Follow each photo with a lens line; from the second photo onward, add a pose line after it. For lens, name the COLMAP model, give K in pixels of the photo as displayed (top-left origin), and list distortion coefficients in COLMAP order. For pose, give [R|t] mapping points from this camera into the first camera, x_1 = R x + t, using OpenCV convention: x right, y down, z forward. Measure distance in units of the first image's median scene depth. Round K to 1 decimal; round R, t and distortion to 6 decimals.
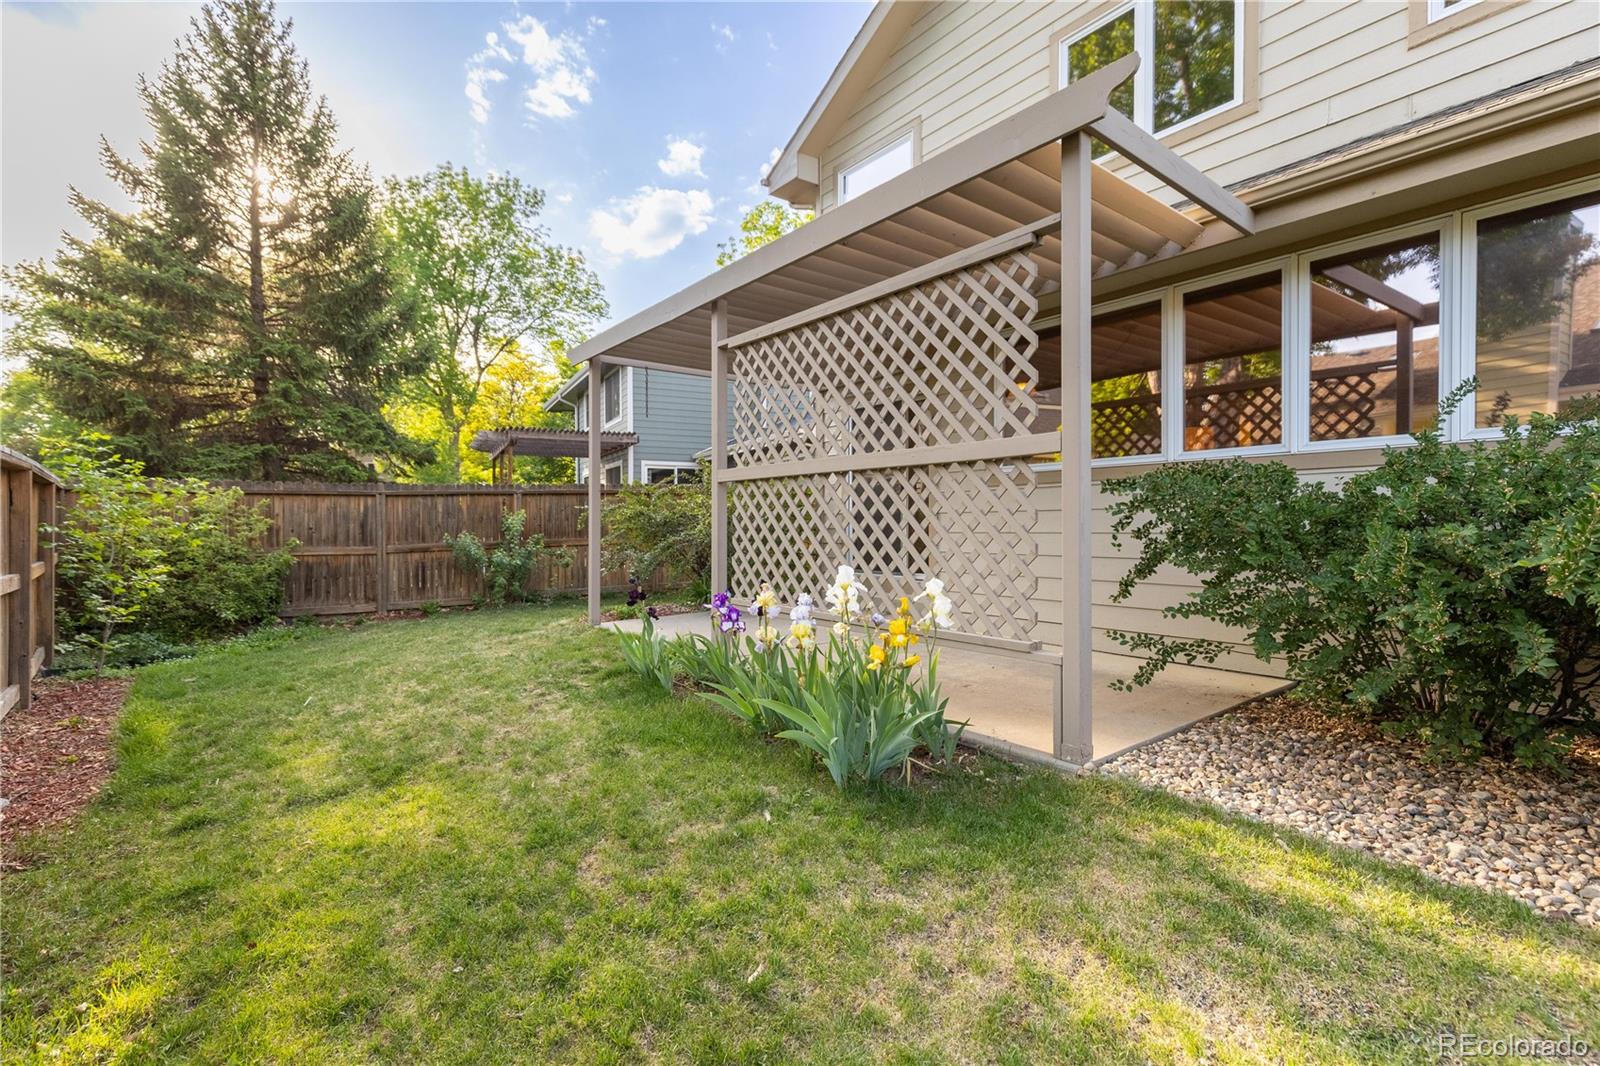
lens RADIAL K [[727.2, 0, 792.9], [0, 727.2, 534.0], [0, 0, 1]] dist [0.003680, -0.001135]
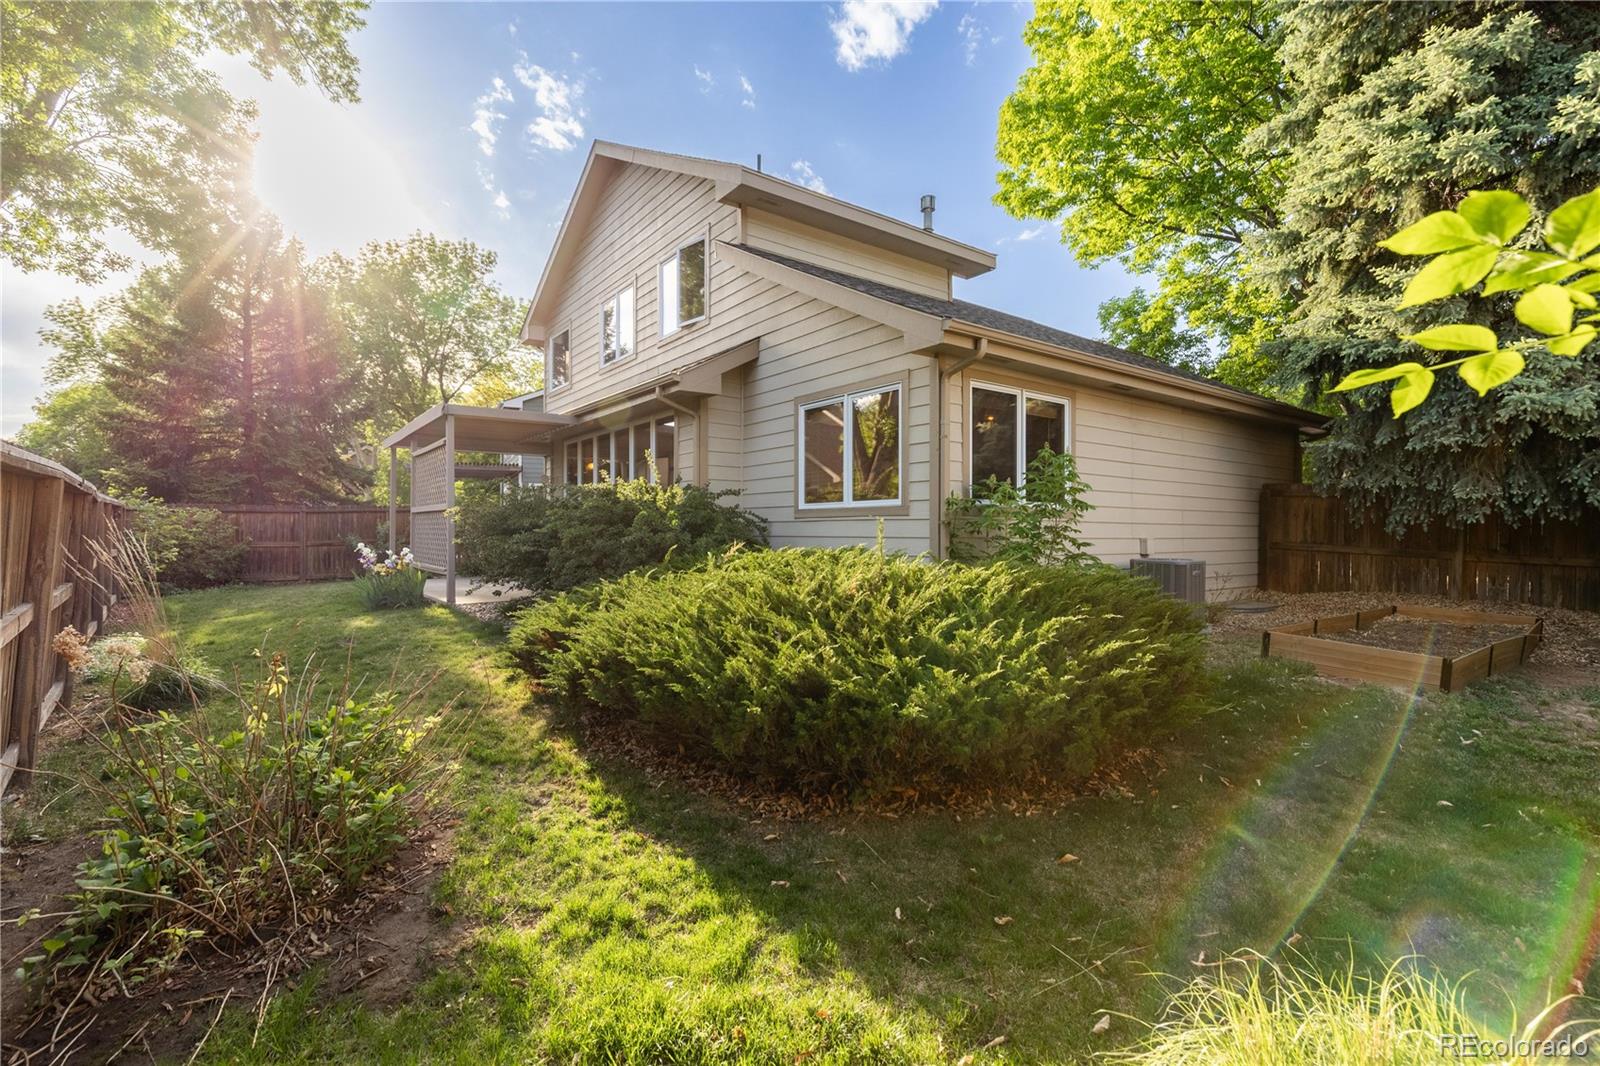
lens RADIAL K [[727.2, 0, 804.1], [0, 727.2, 529.0], [0, 0, 1]] dist [0.003680, -0.001135]
pose [[0.999946, 0.008890, -0.005369, 0.417475], [-0.008976, 0.999828, -0.016227, 0.002486], [0.005224, 0.016274, 0.999854, -0.476592]]
